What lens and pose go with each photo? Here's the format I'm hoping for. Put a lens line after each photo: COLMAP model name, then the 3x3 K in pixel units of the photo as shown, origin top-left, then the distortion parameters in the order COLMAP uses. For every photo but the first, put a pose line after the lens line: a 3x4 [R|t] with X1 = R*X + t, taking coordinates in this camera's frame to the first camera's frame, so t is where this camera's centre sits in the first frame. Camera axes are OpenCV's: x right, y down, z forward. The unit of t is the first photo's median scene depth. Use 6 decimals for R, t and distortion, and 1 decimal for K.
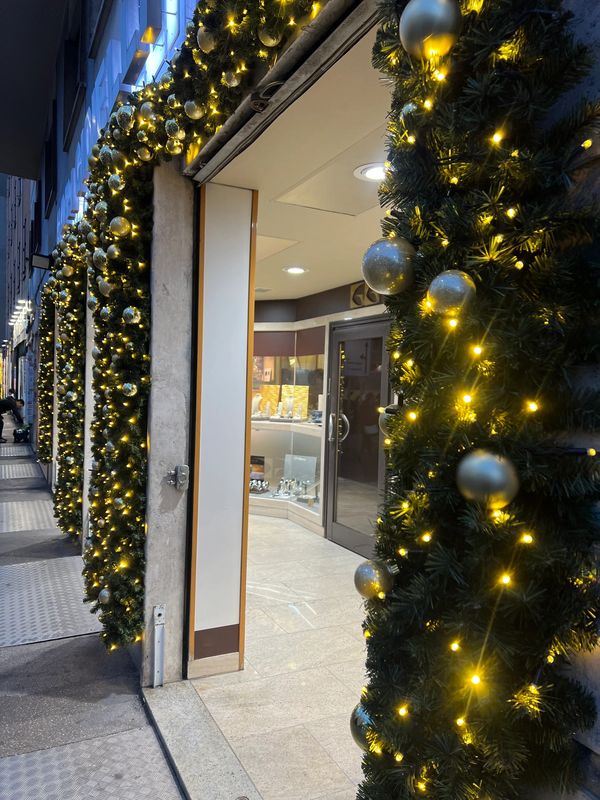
lens RADIAL K [[602.0, 0, 301.4], [0, 602.0, 405.5], [0, 0, 1]] dist [0.051315, -0.019404]
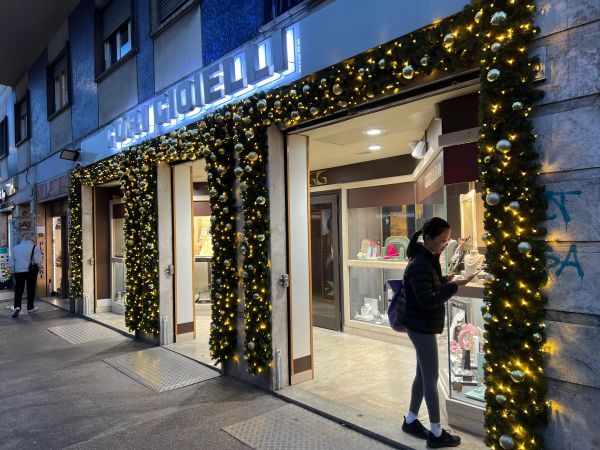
lens RADIAL K [[451.5, 0, 298.2], [0, 451.5, 224.1], [0, 0, 1]] dist [0.051315, -0.019404]
pose [[0.965607, -0.057831, 0.253492, -0.531014], [0.067973, 0.997192, -0.031425, -0.015076], [-0.250963, 0.047575, 0.966827, -0.453223]]
